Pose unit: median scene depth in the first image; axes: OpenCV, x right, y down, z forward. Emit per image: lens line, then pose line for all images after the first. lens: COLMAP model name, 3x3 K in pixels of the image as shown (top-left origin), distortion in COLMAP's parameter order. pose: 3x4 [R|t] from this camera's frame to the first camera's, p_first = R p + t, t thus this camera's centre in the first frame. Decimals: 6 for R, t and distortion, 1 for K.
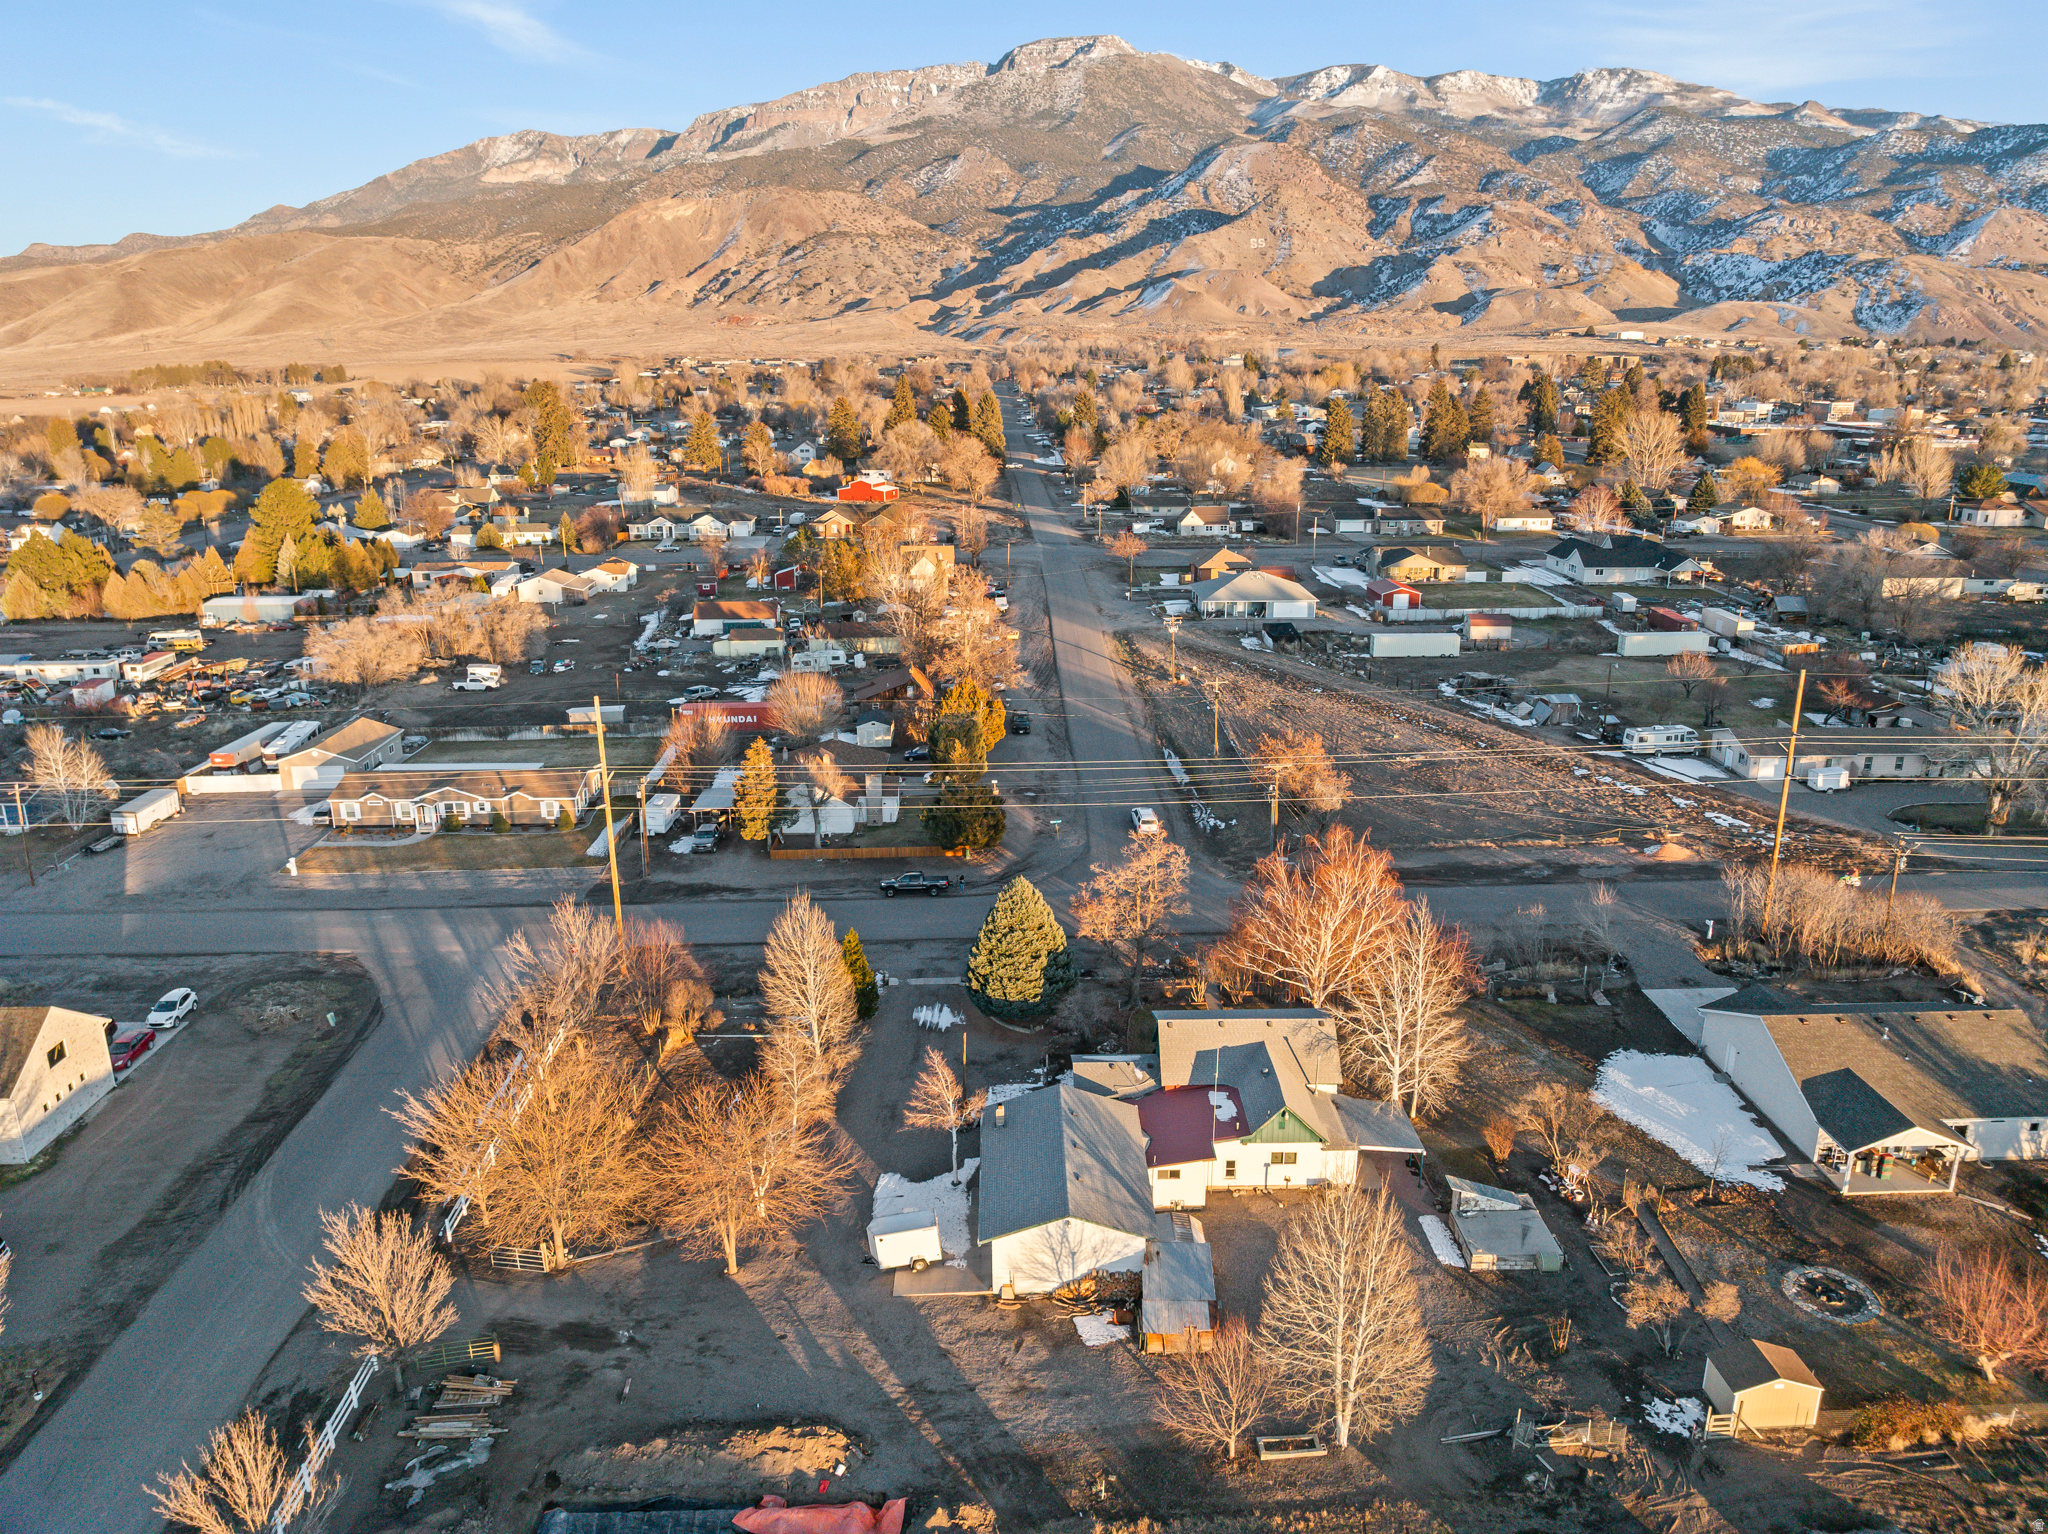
lens RADIAL K [[1442.7, 0, 1033.8], [0, 1442.7, 756.4], [0, 0, 1]] dist [-0.041898, 0.008581]
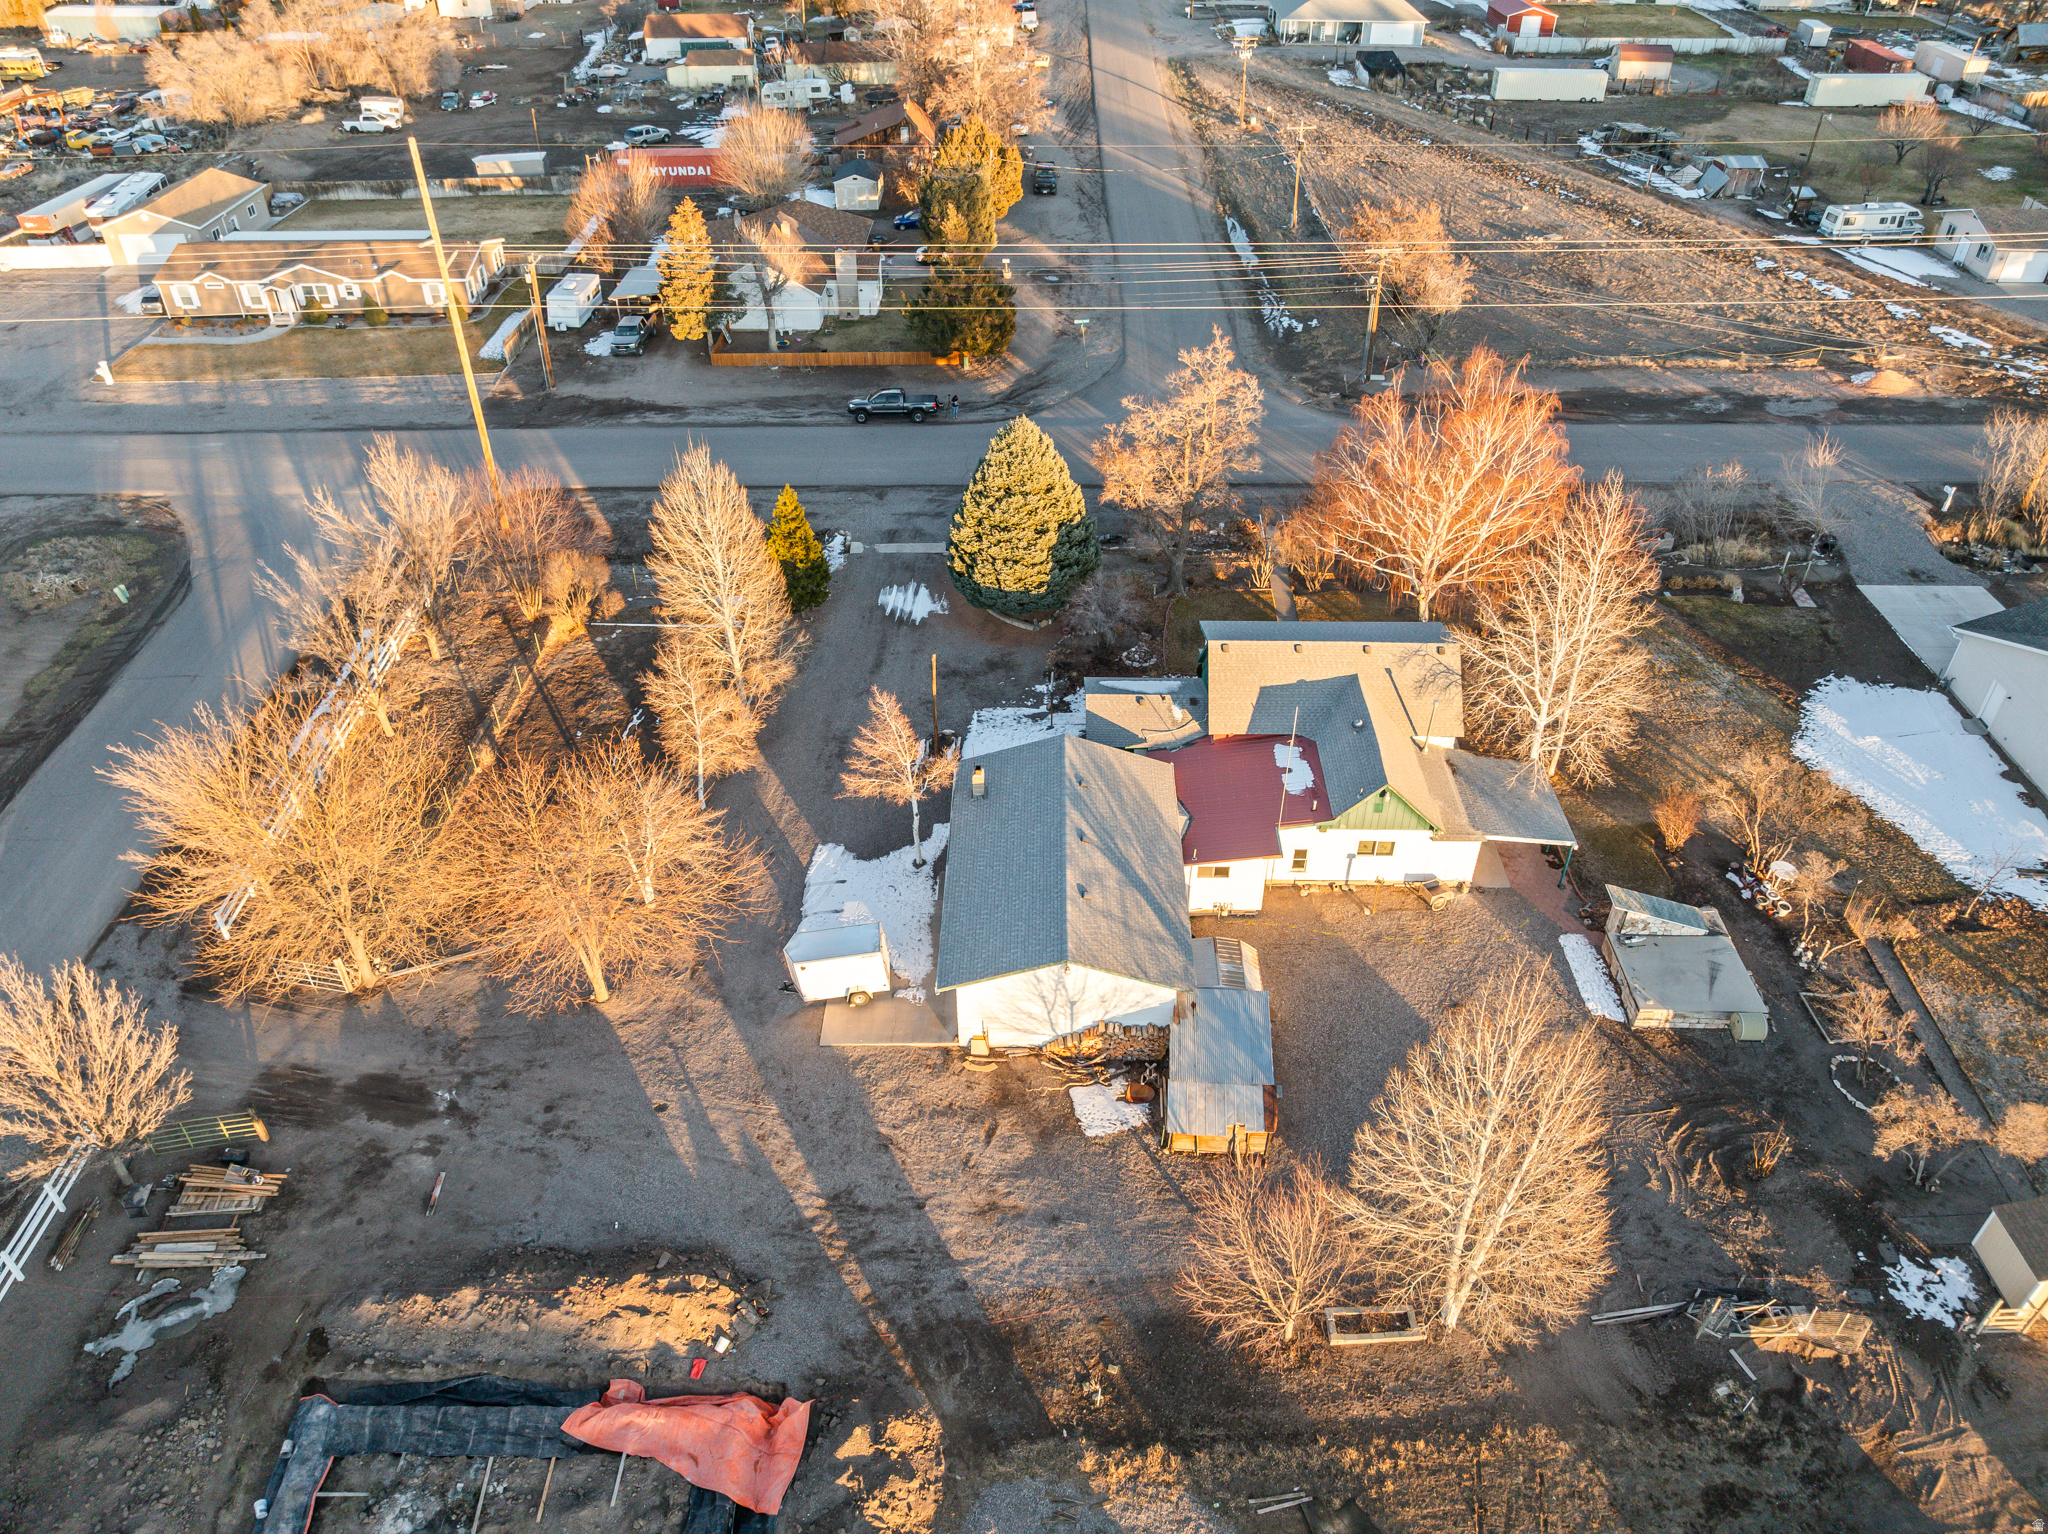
lens RADIAL K [[1442.7, 0, 1033.7], [0, 1442.7, 758.9], [0, 0, 1]] dist [-0.041898, 0.008581]
pose [[0.999525, 0.022602, -0.020939, 0.017615], [-0.013695, 0.934701, 0.355171, -0.011818], [0.027599, -0.354716, 0.934567, 0.330252]]
